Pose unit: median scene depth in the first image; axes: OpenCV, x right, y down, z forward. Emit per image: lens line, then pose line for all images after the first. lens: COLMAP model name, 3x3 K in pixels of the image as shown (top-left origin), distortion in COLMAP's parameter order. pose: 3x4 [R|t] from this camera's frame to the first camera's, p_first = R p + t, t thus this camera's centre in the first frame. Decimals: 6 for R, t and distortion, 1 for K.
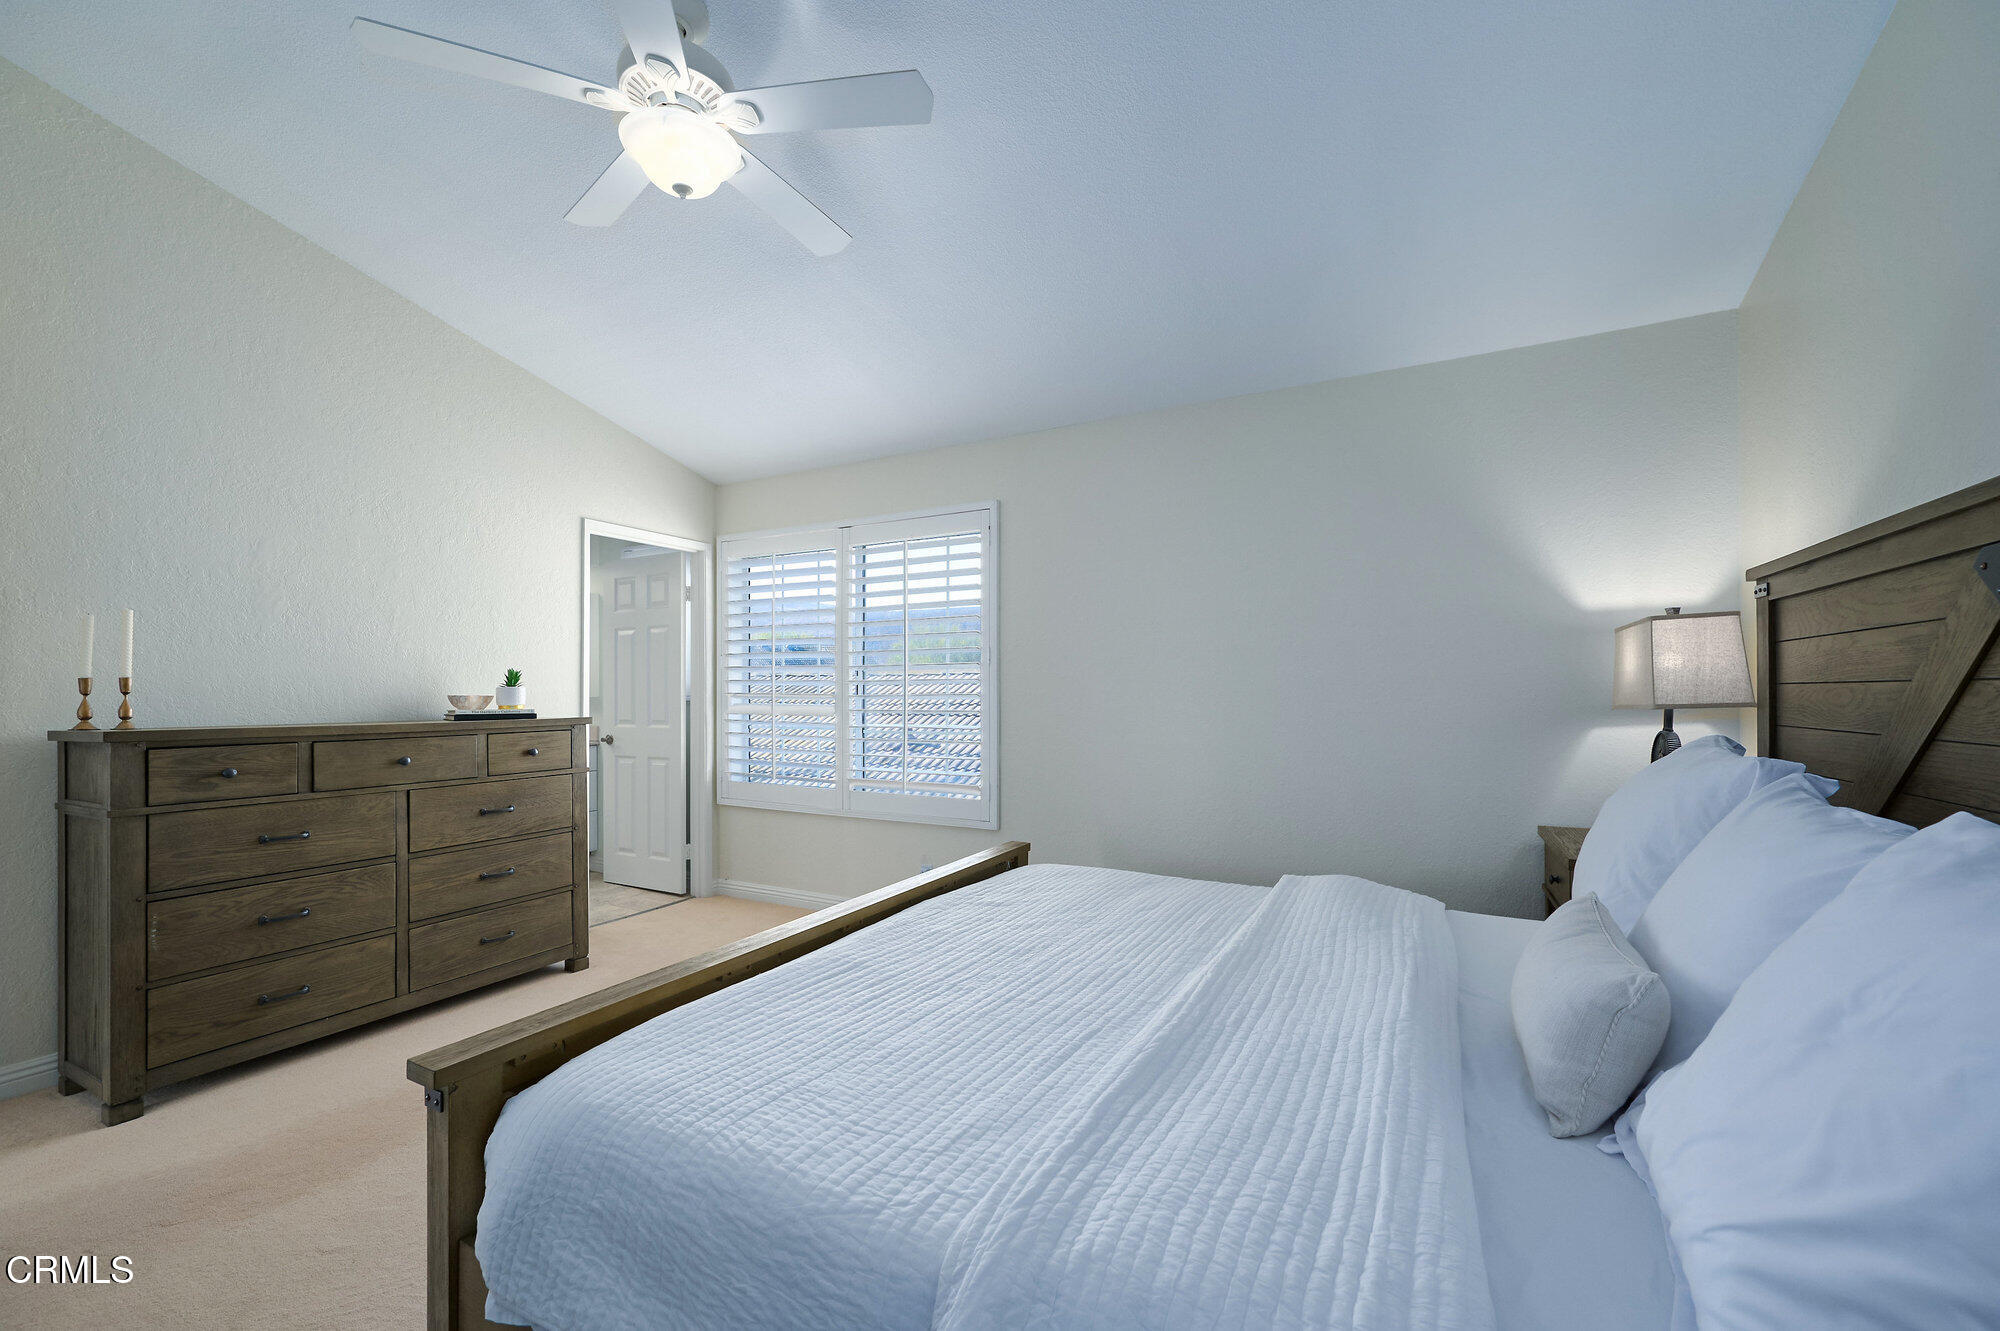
lens RADIAL K [[811.9, 0, 1013.0], [0, 811.9, 684.4], [0, 0, 1]] dist [-0.000051, -0.000491]
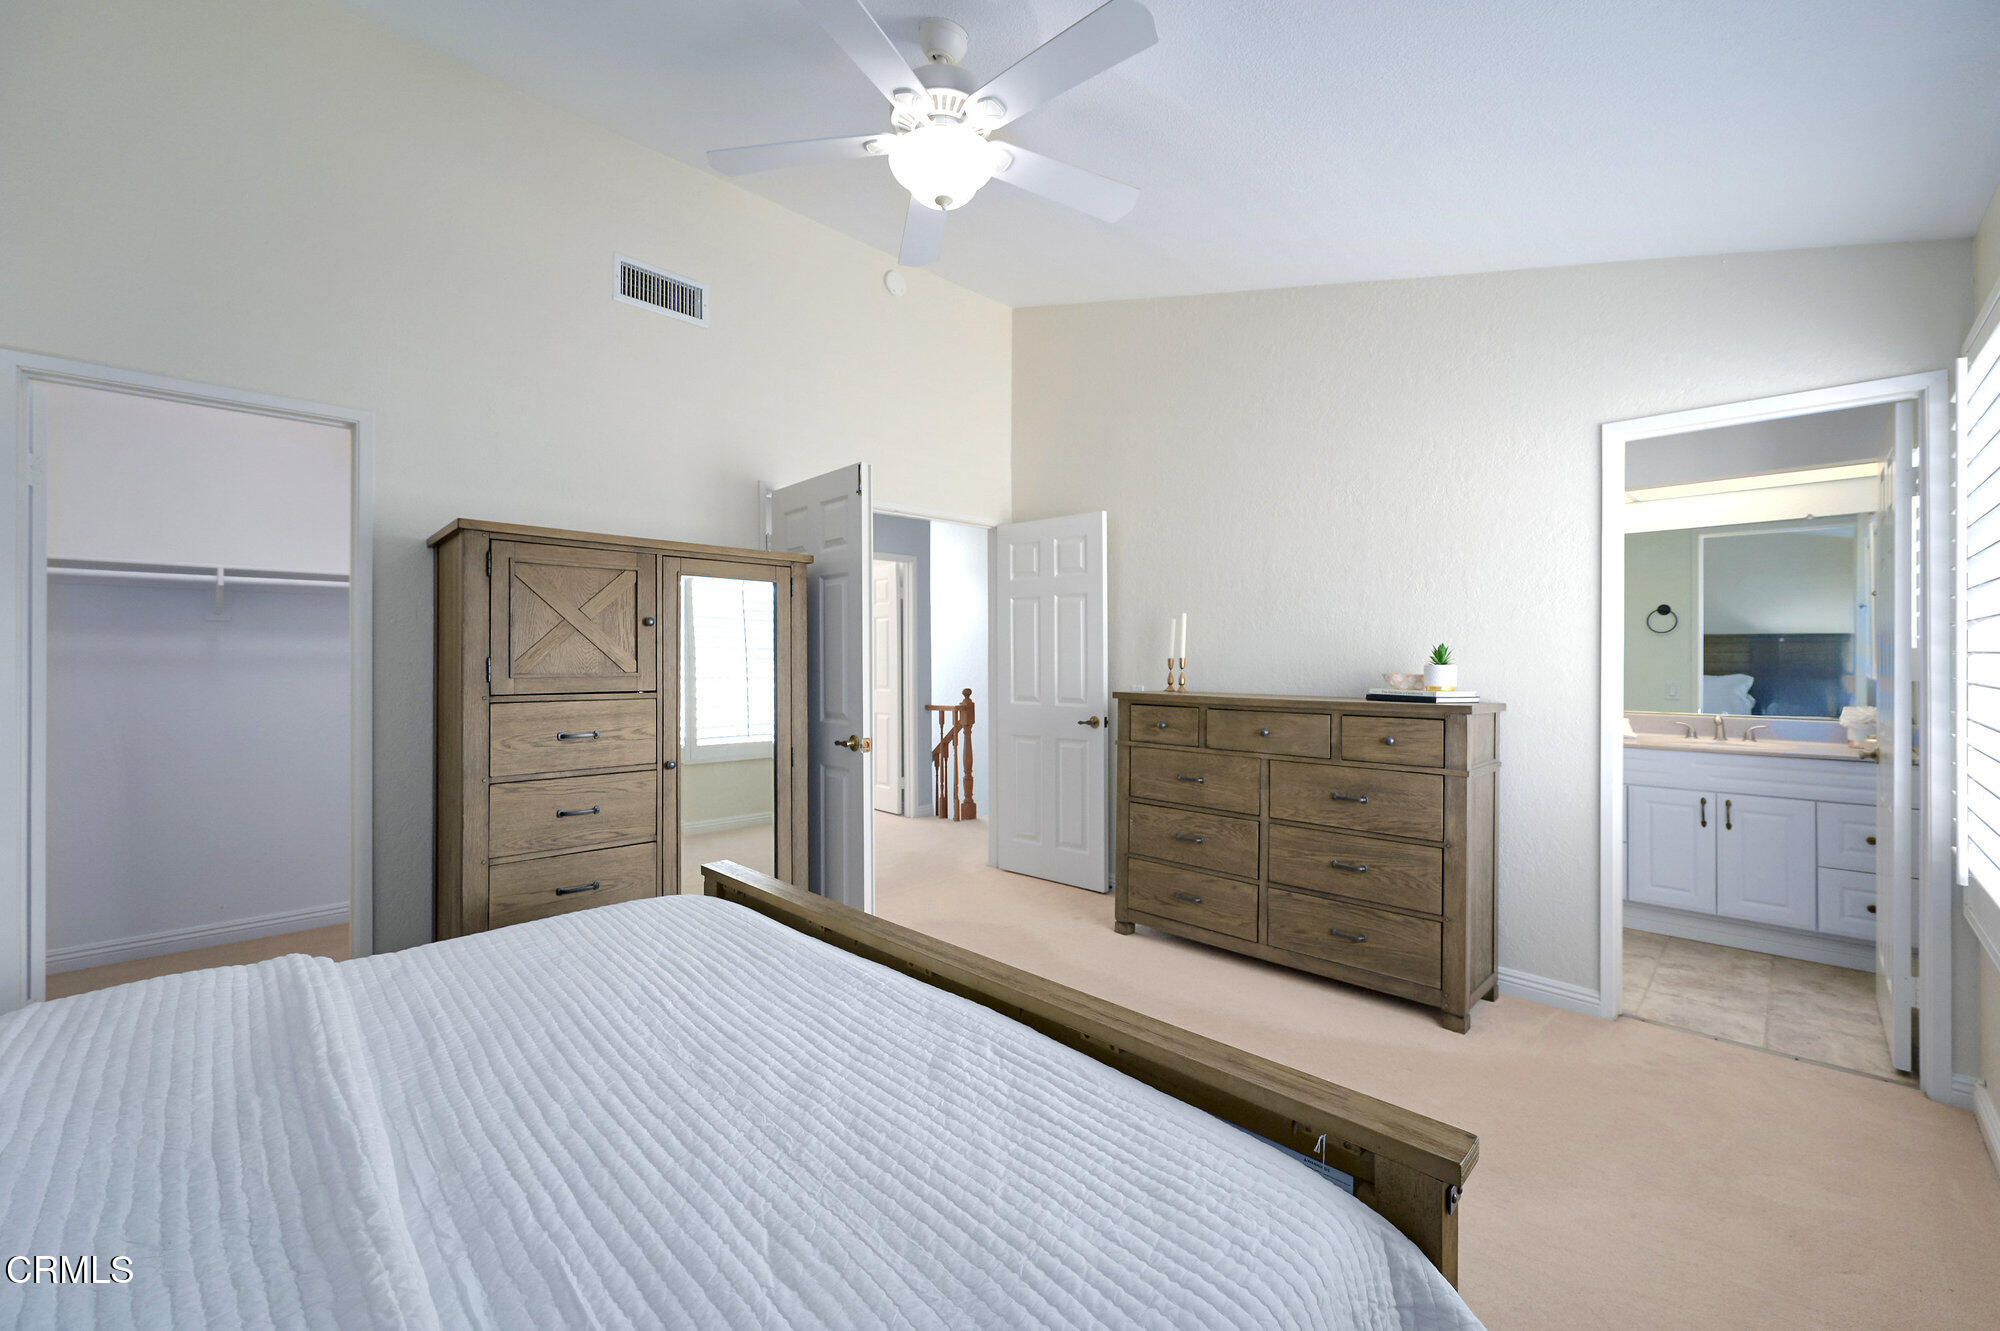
lens RADIAL K [[811.9, 0, 995.5], [0, 811.9, 658.7], [0, 0, 1]] dist [-0.000051, -0.000491]
pose [[-0.301381, 0.001504, -0.953503, 0.441963], [0.006156, 0.999981, -0.000369, -0.008343], [0.953484, -0.005981, -0.301385, 1.060614]]
